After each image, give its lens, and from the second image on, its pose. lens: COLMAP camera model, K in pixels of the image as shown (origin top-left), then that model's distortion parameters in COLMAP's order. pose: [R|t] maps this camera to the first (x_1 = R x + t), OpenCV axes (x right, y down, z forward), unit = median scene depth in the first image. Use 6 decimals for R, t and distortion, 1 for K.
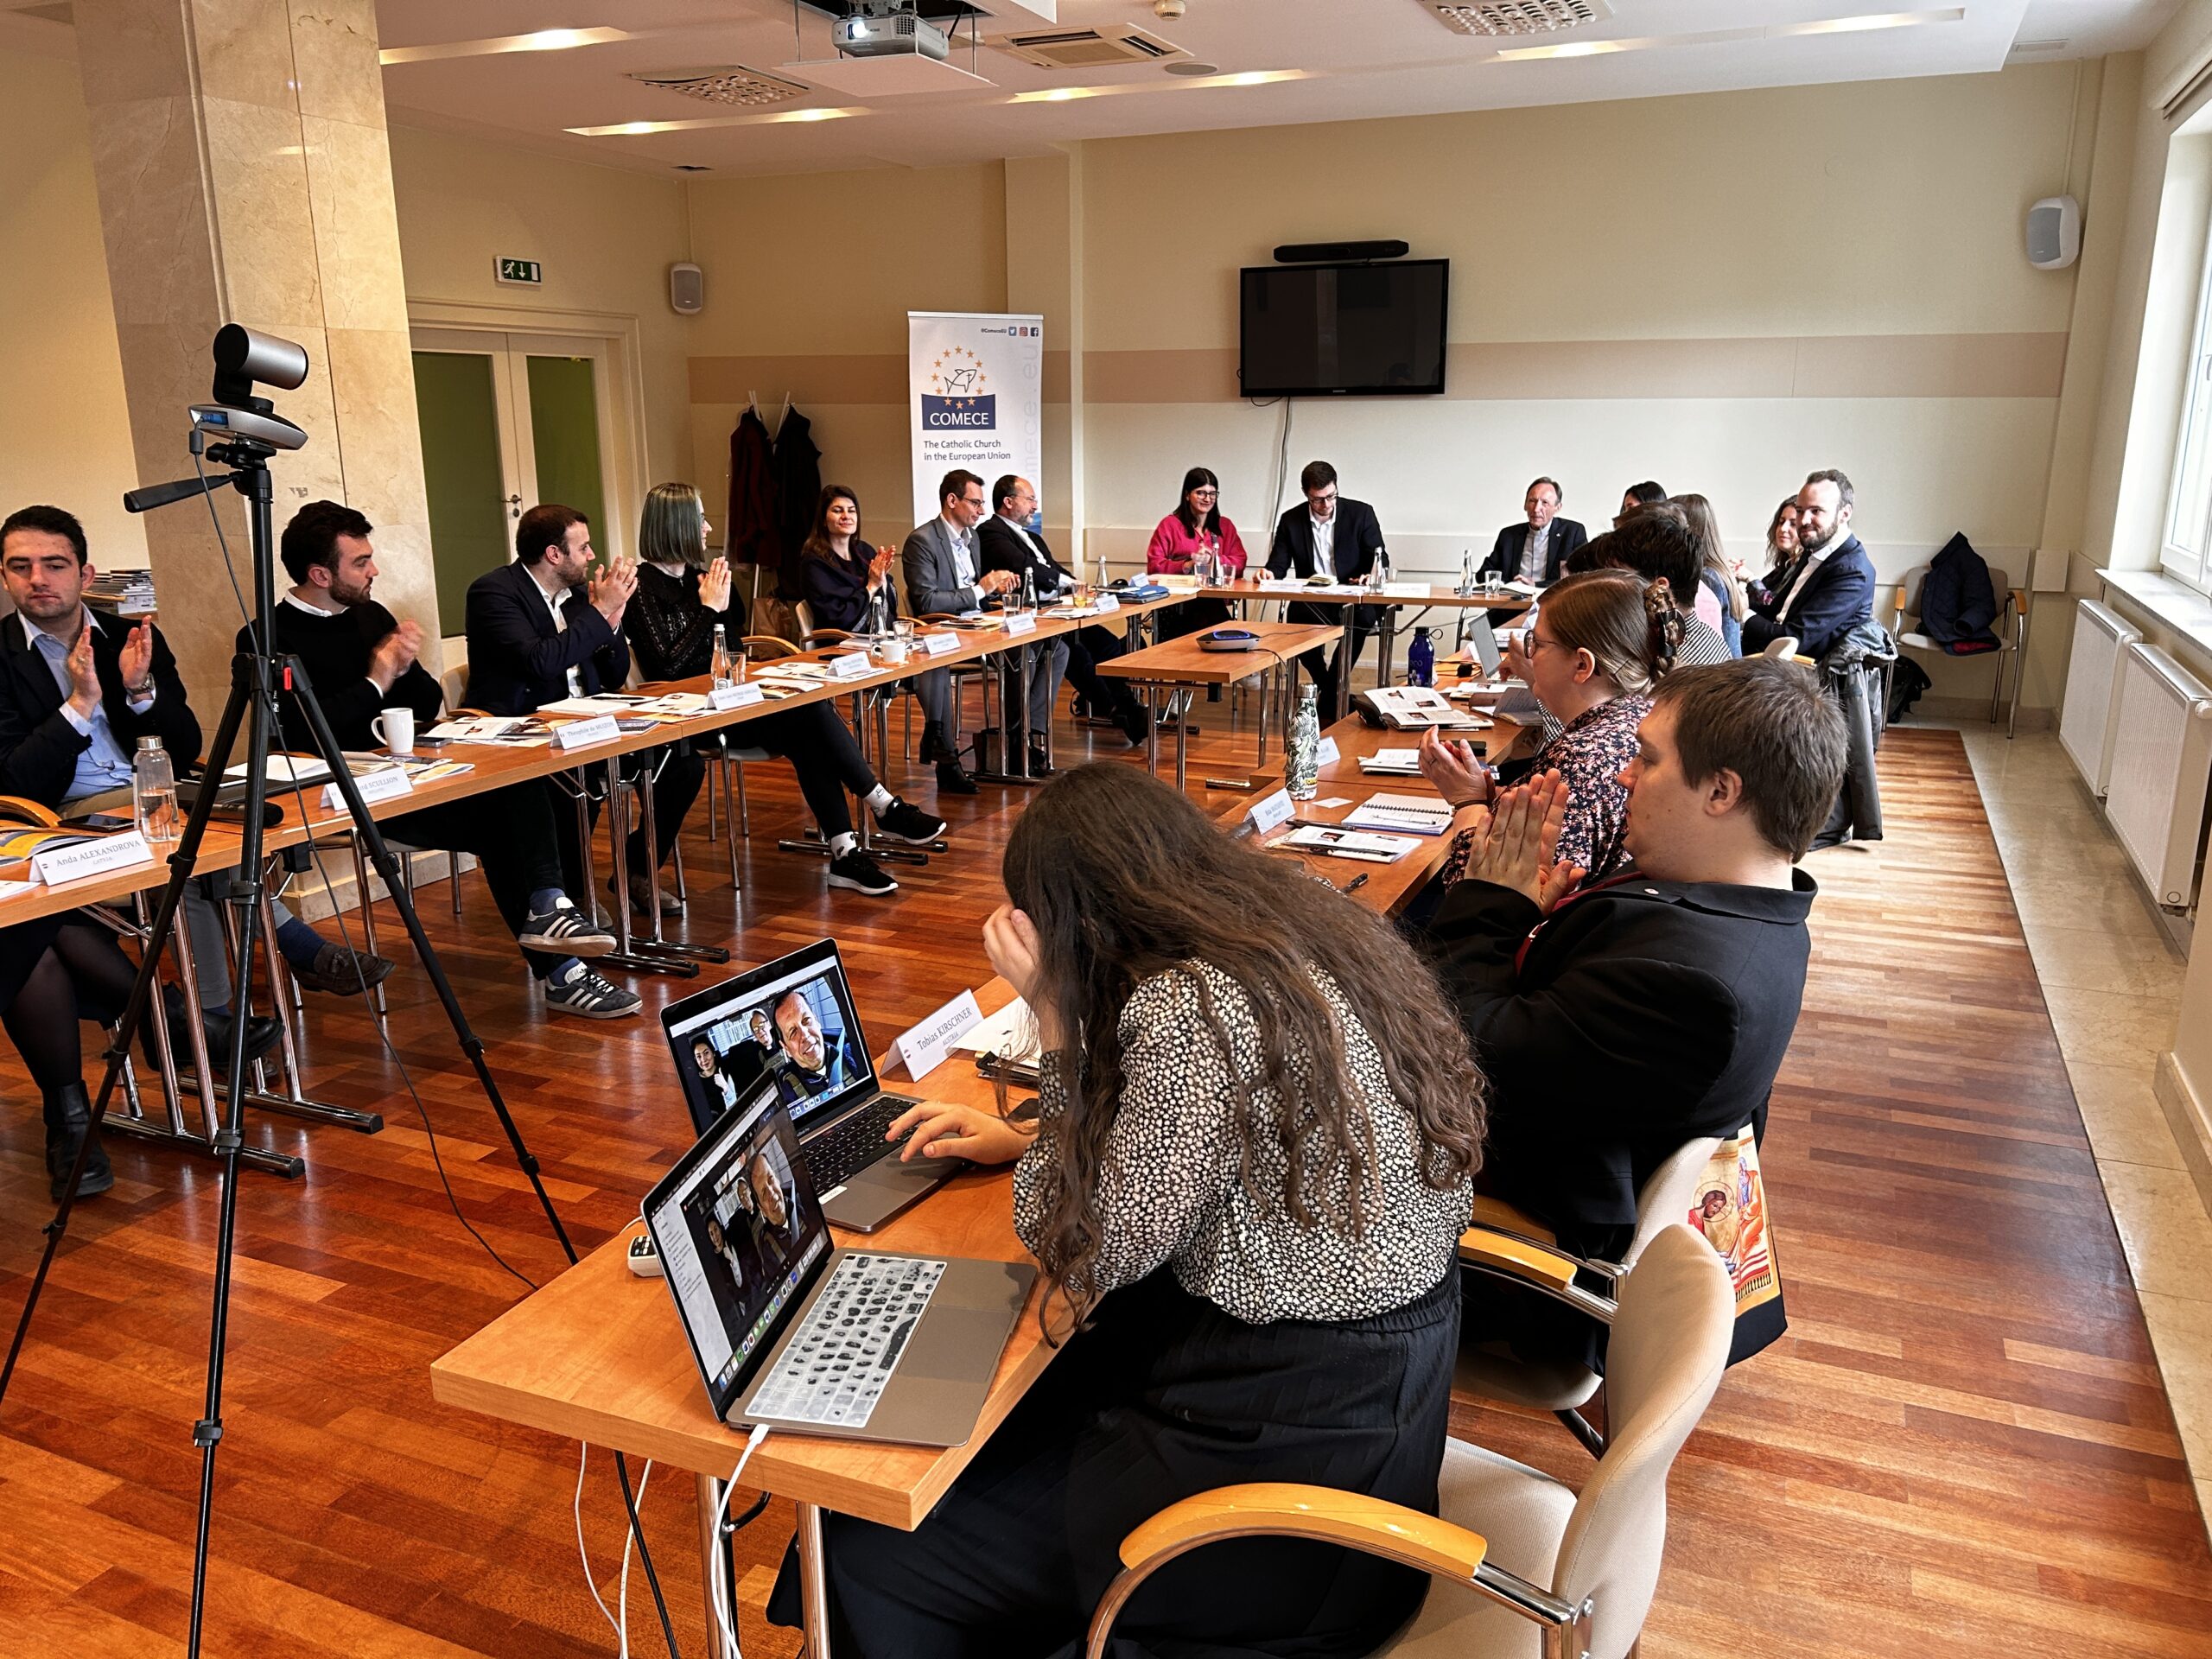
lens RADIAL K [[1609.3, 0, 1182.1], [0, 1609.3, 823.8], [0, 0, 1]] dist [0.003016, 0.001323]
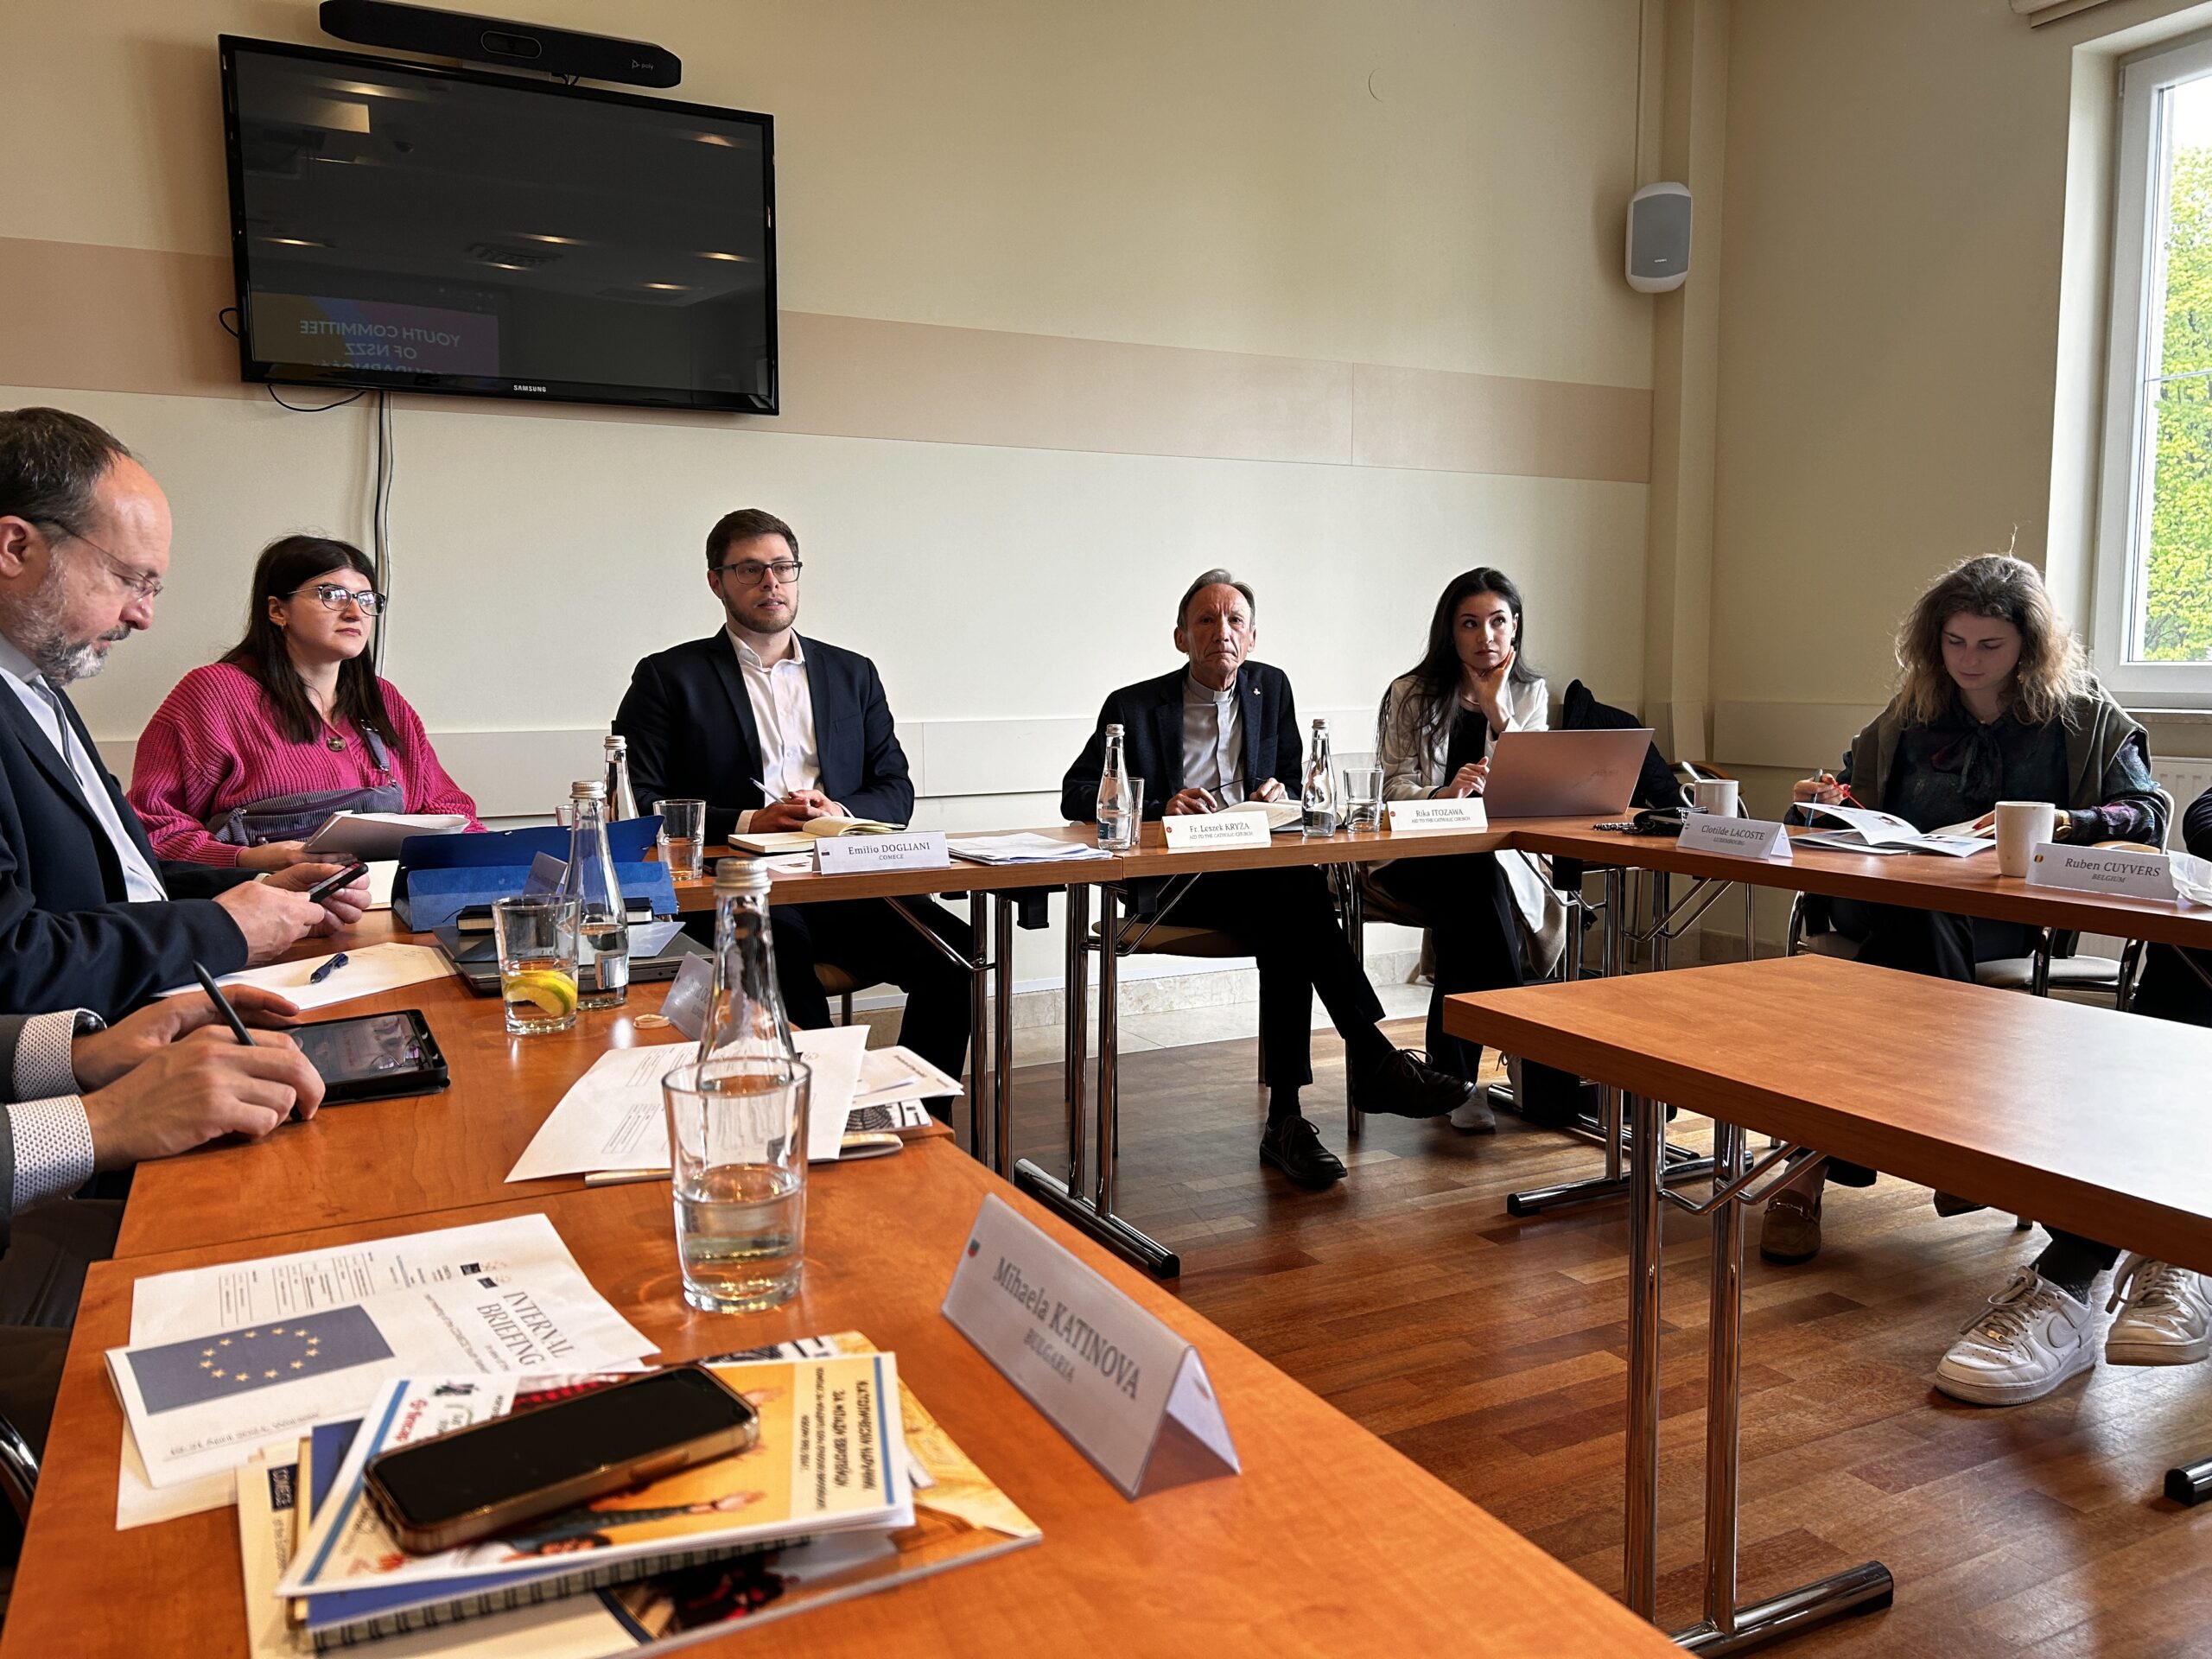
lens RADIAL K [[1654.0, 0, 1106.0], [0, 1654.0, 829.5], [0, 0, 1]] dist [-0.007830, -0.008527]
pose [[0.655897, -0.080371, 0.750560, -0.142076], [0.184100, 0.981322, -0.055800, -0.121813], [-0.732056, 0.174777, 0.658443, 0.711995]]
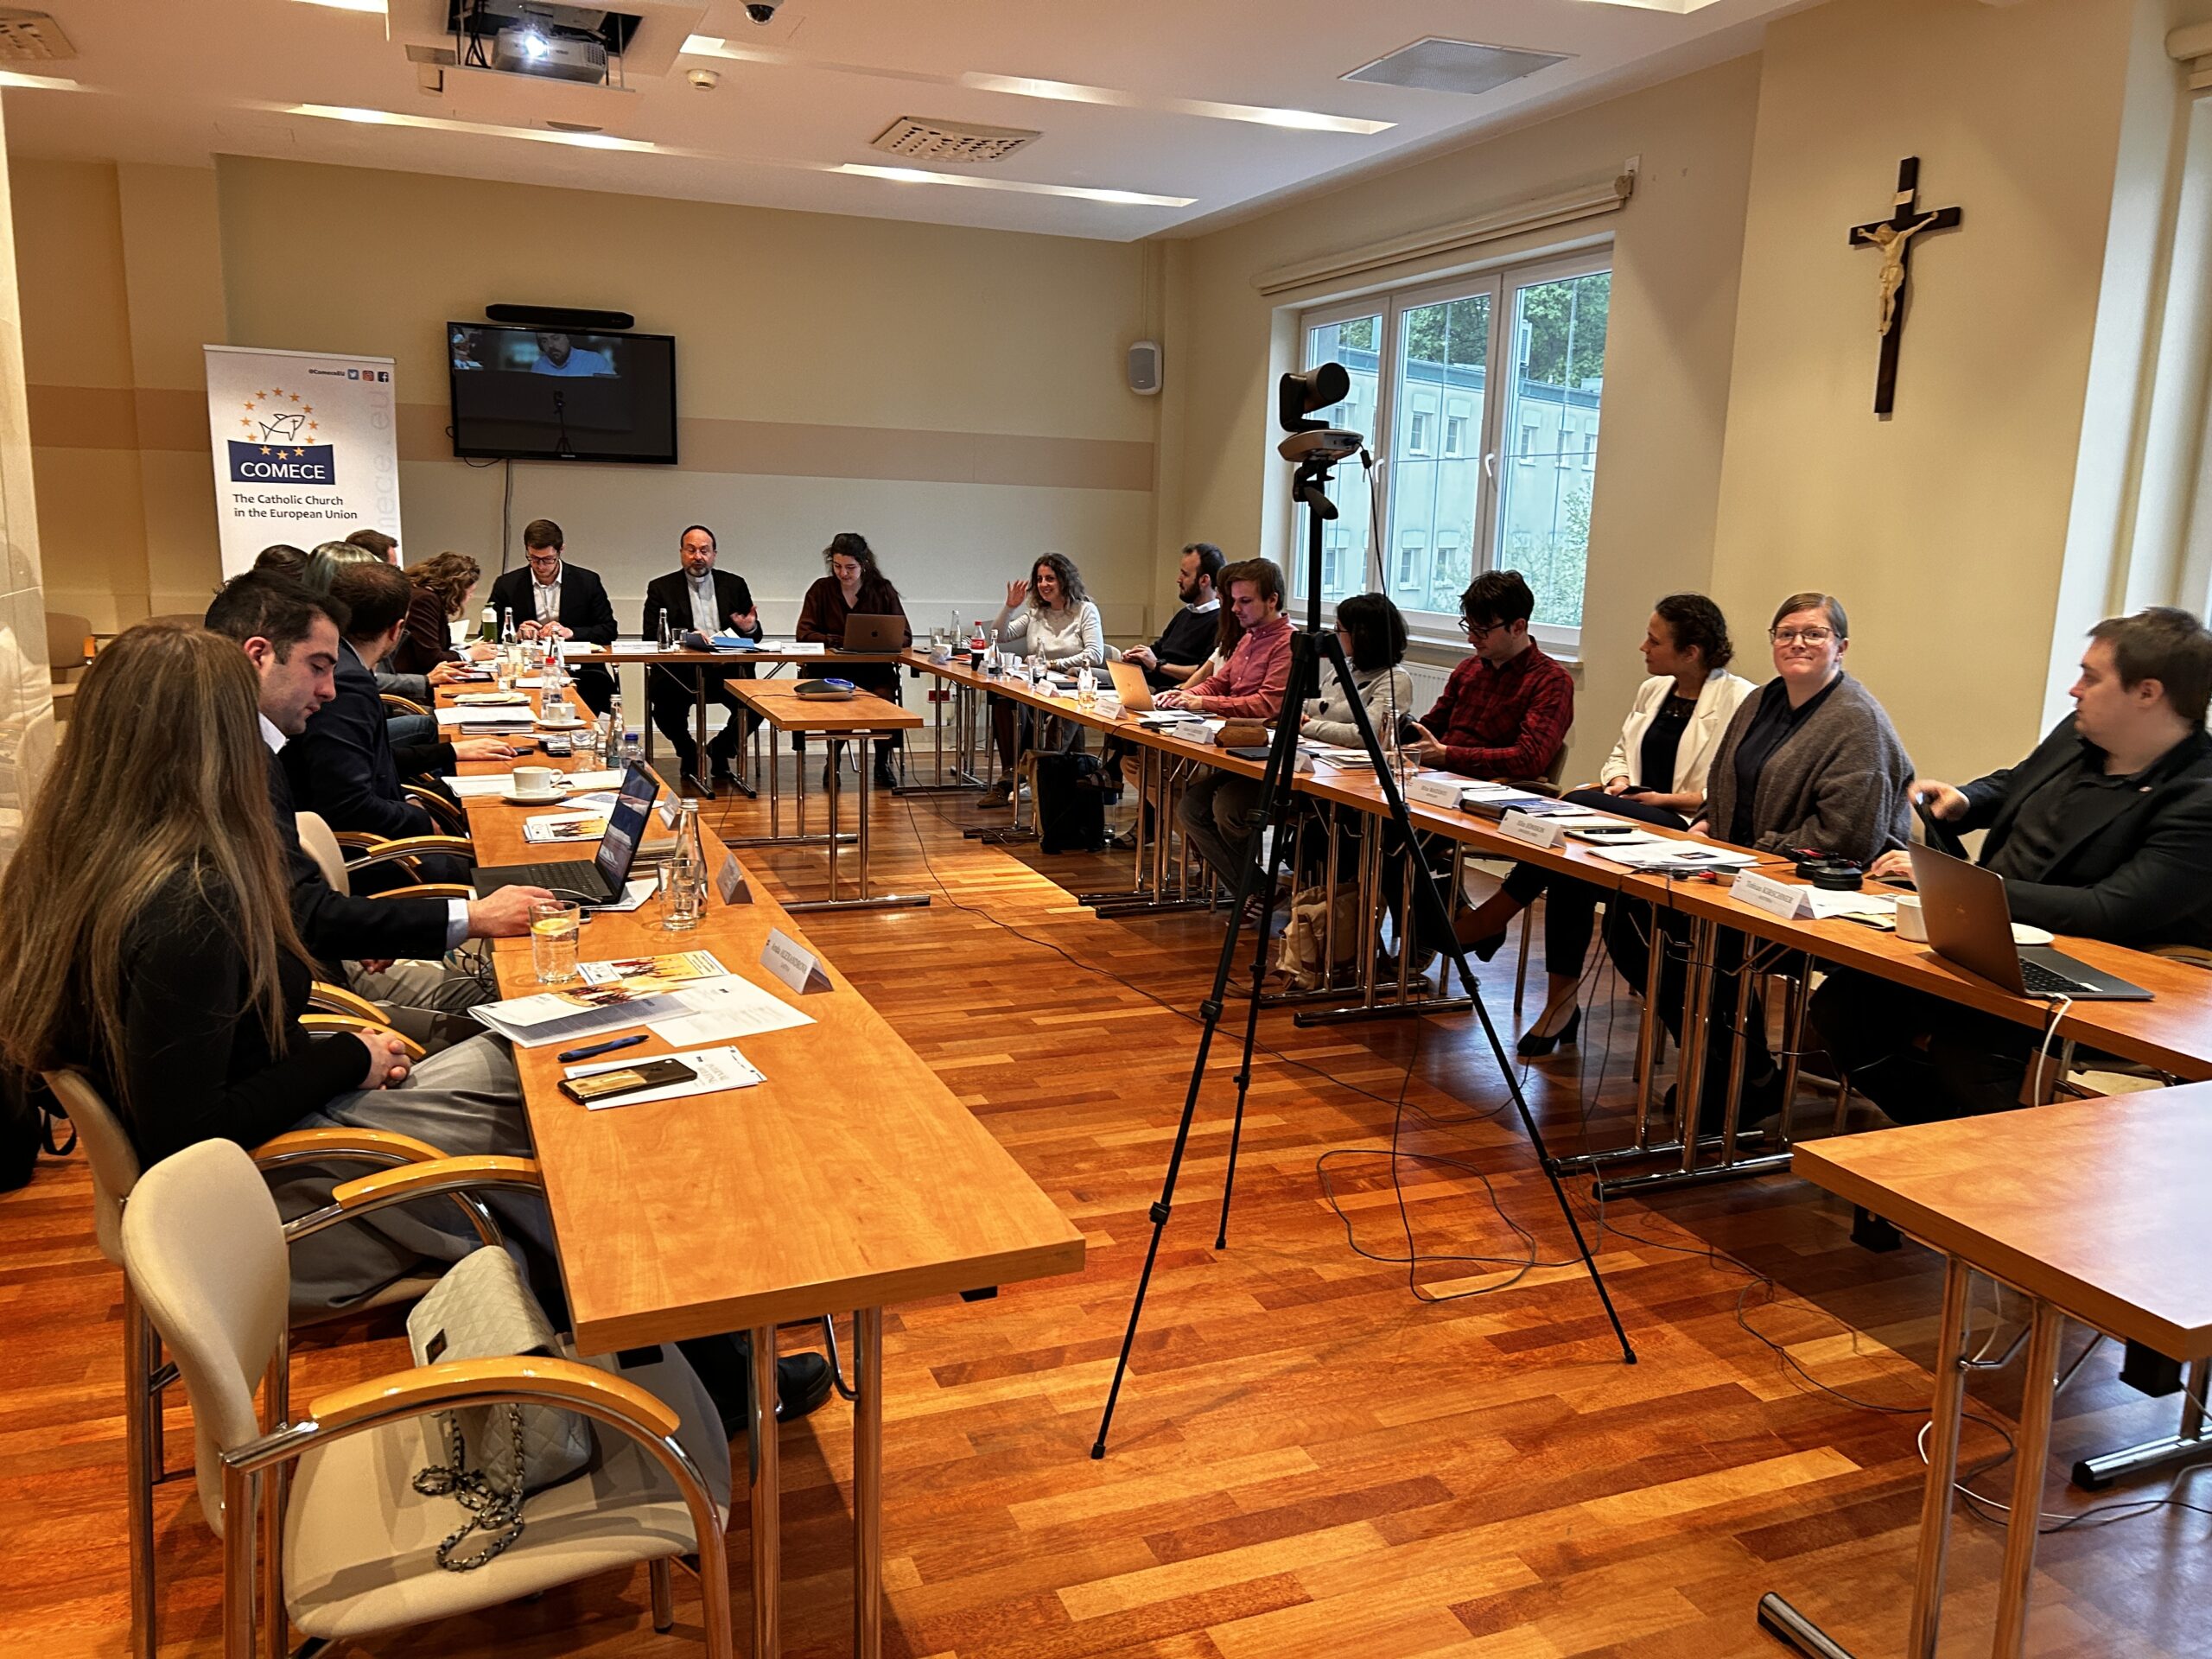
lens RADIAL K [[1654.0, 0, 1106.0], [0, 1654.0, 829.5], [0, 0, 1]] dist [-0.007830, -0.008527]
pose [[0.719040, -0.104184, 0.687116, -0.425496], [0.134736, 0.990838, 0.009240, -0.009681], [-0.681783, 0.085935, 0.726489, 0.071484]]
